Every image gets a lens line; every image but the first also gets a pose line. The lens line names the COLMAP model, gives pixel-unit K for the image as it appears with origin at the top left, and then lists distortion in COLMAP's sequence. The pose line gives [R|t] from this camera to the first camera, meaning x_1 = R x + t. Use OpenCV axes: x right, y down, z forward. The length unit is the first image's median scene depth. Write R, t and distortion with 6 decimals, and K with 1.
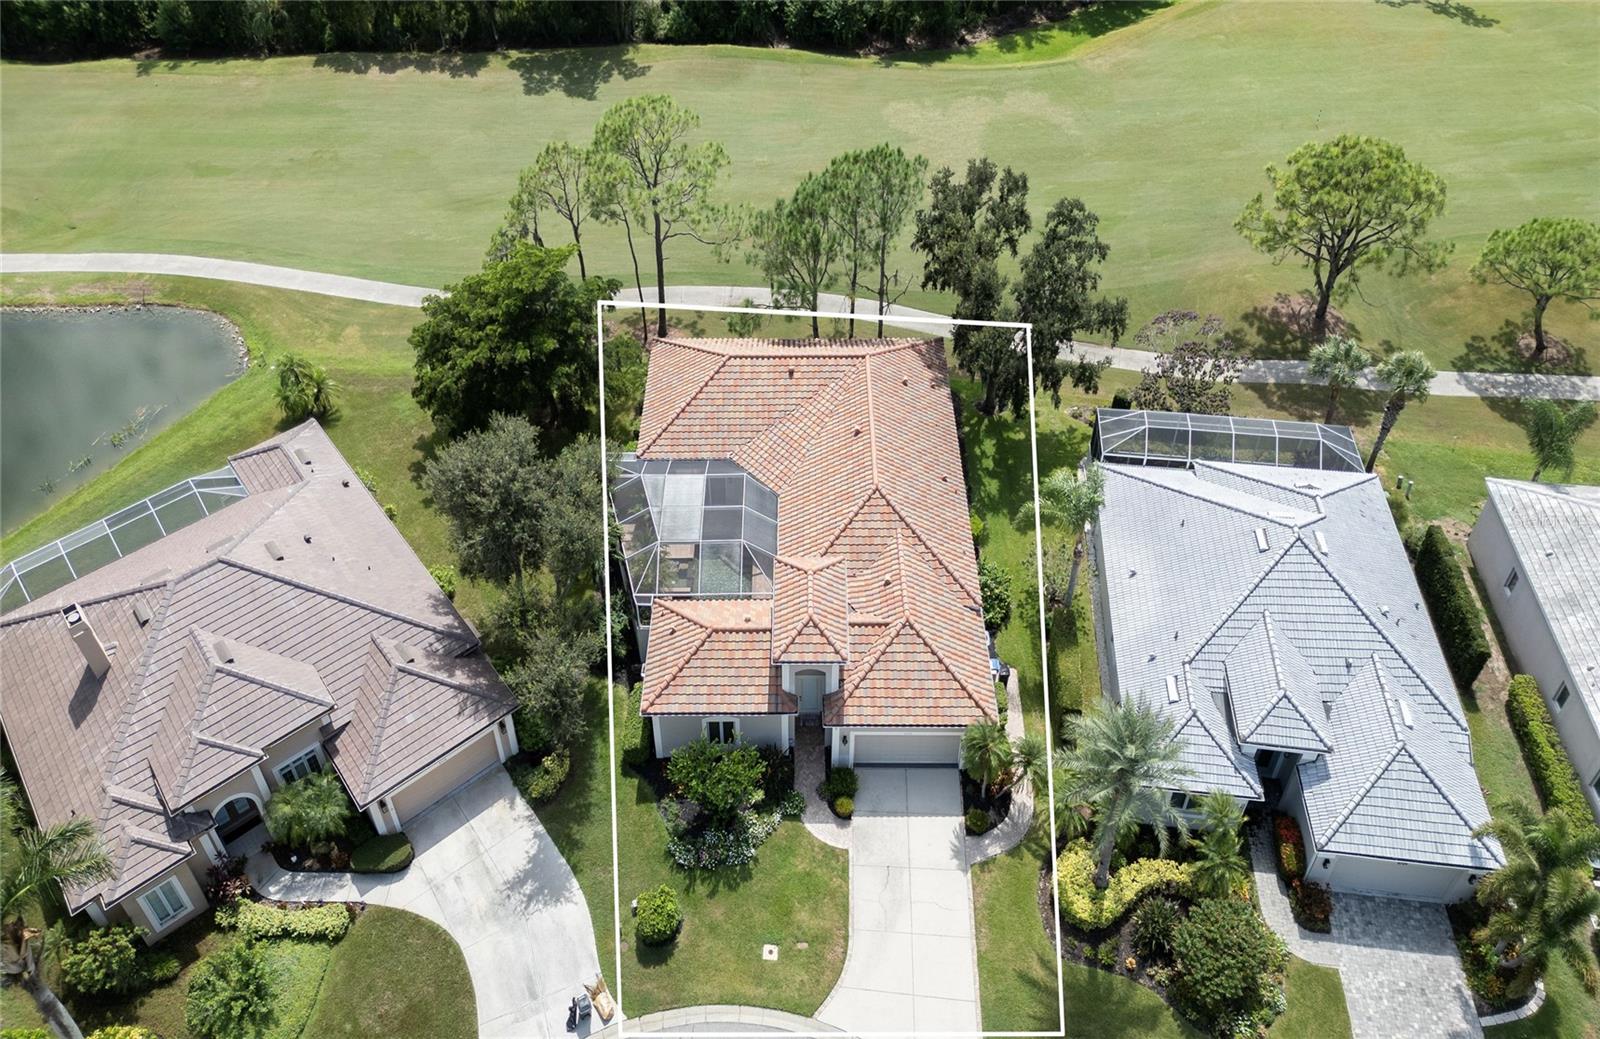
lens RADIAL K [[1283.8, 0, 819.9], [0, 1283.8, 516.6], [0, 0, 1]] dist [0.018509, -0.008188]
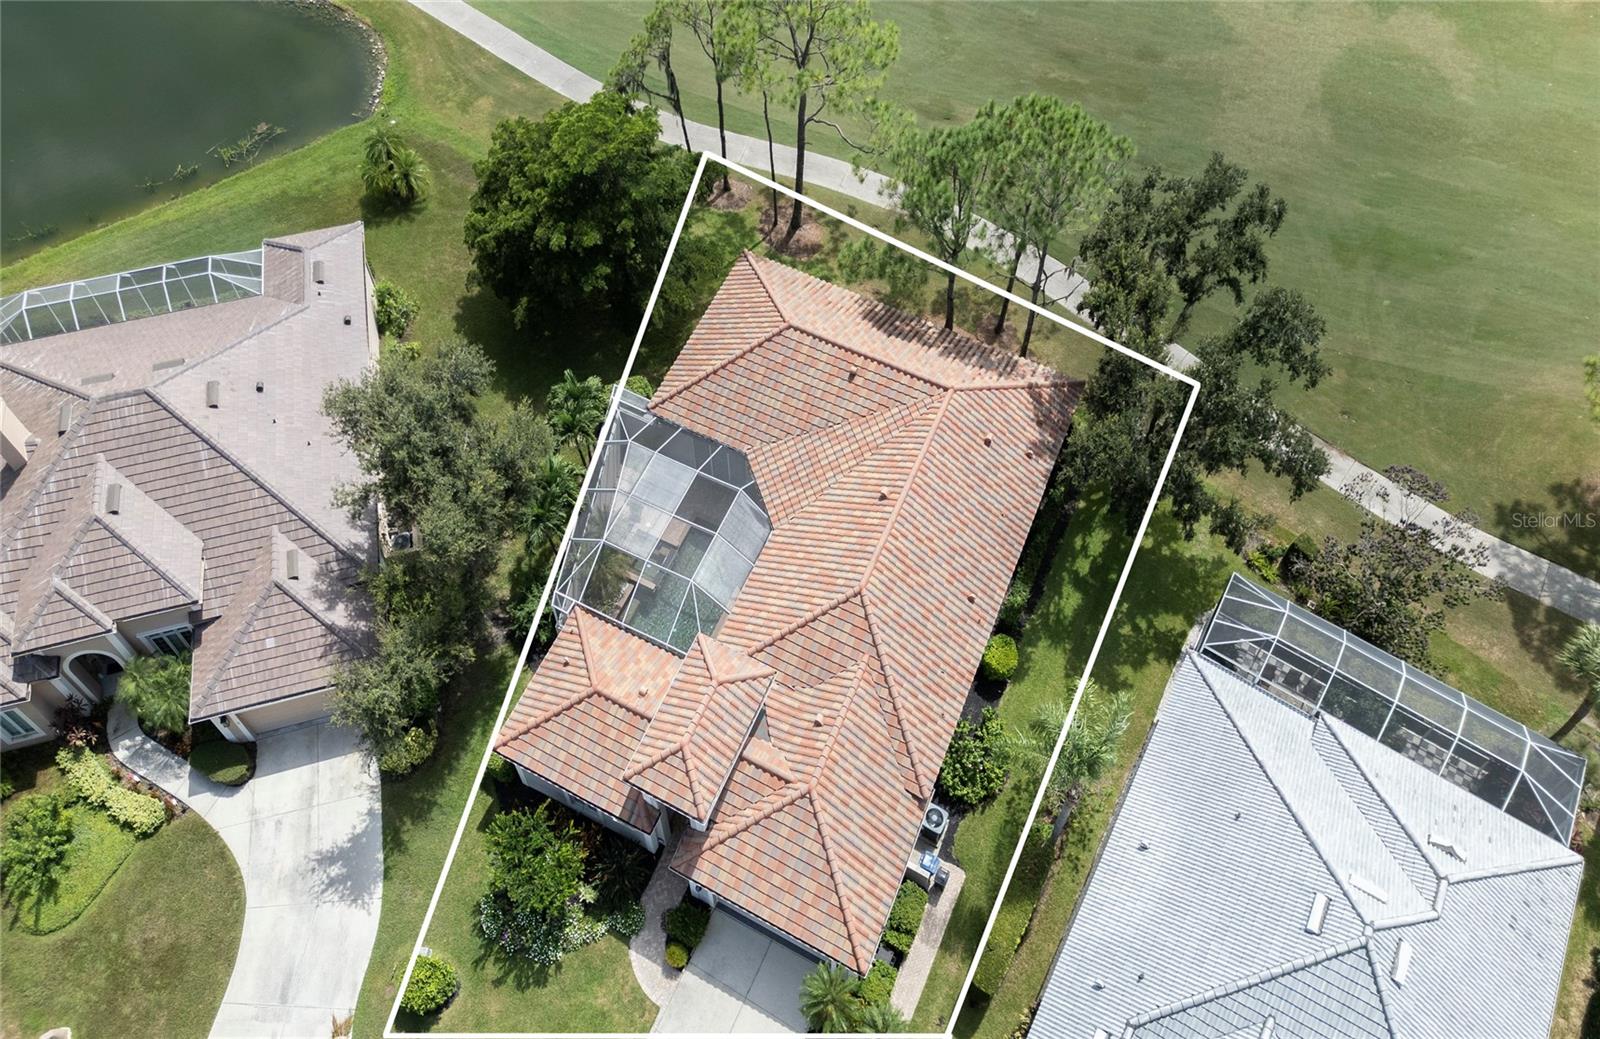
lens RADIAL K [[1331.6, 0, 800.1], [0, 1331.6, 450.6], [0, 0, 1]] dist [0.007280, 0.000835]
pose [[0.900235, 0.349921, -0.259100, 0.190051], [-0.293670, 0.927321, 0.232022, -0.275480], [0.321458, -0.132784, 0.937567, 0.286580]]
